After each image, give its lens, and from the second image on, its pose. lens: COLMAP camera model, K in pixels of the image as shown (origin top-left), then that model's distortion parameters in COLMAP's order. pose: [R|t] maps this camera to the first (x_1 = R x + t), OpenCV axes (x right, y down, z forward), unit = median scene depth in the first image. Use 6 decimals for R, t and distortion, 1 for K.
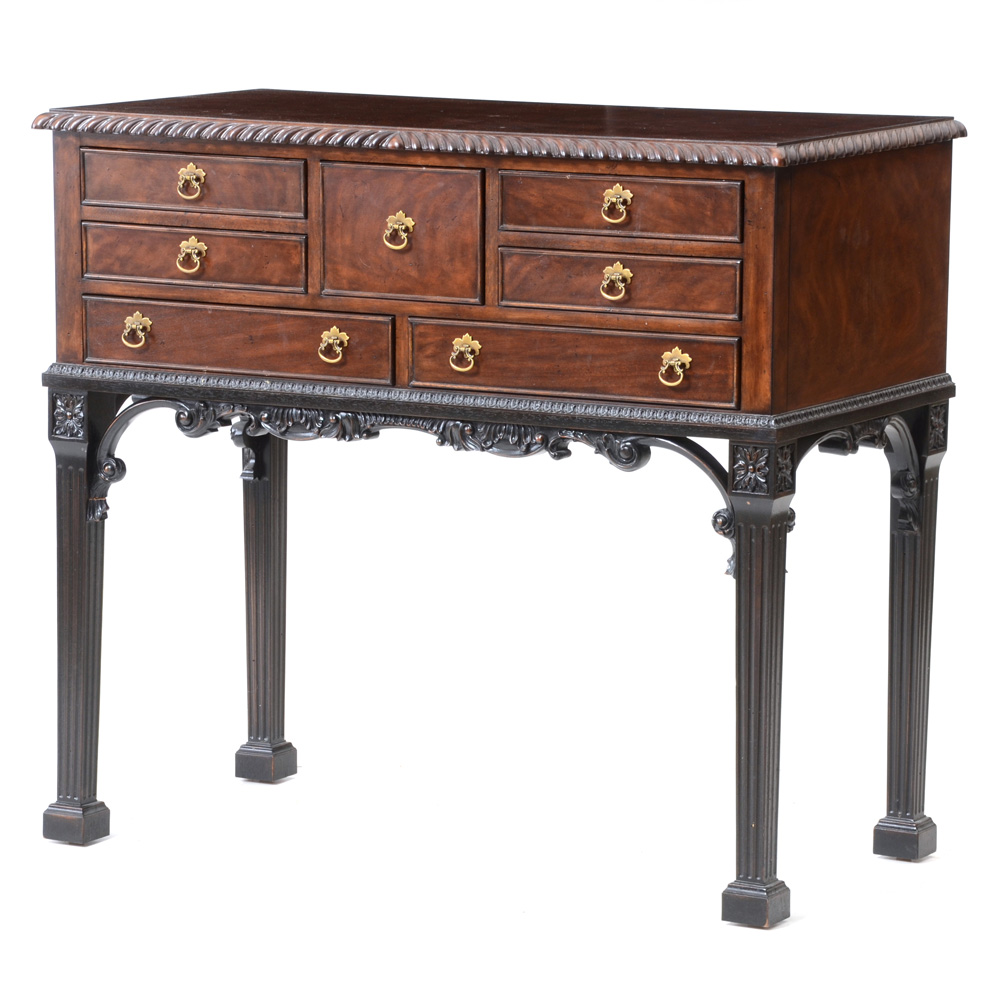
lens RADIAL K [[4772.3, 0, 500.0], [0, 4772.3, 500.0], [0, 0, 1]] dist [0.295075, -0.933314]
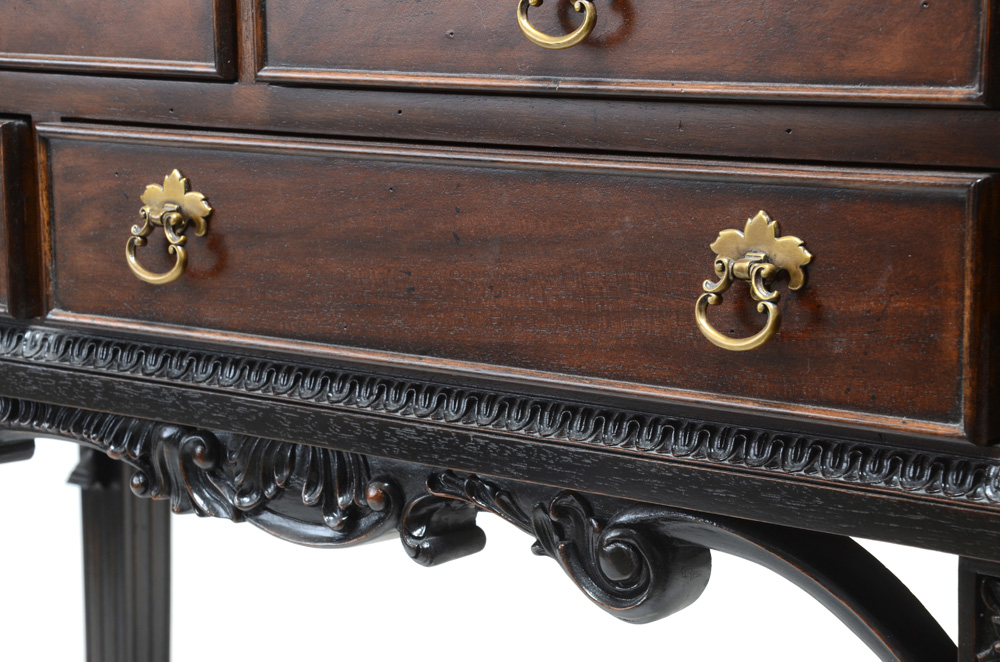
lens RADIAL K [[2840.7, 0, 426.8], [0, 2840.7, 329.9], [0, 0, 1]] dist [0.926469, 0.105108]
pose [[0.974415, 0.018637, -0.223983, 0.053987], [-0.018947, 0.999820, 0.000767, -0.024027], [0.223957, 0.003497, 0.974593, 0.805415]]
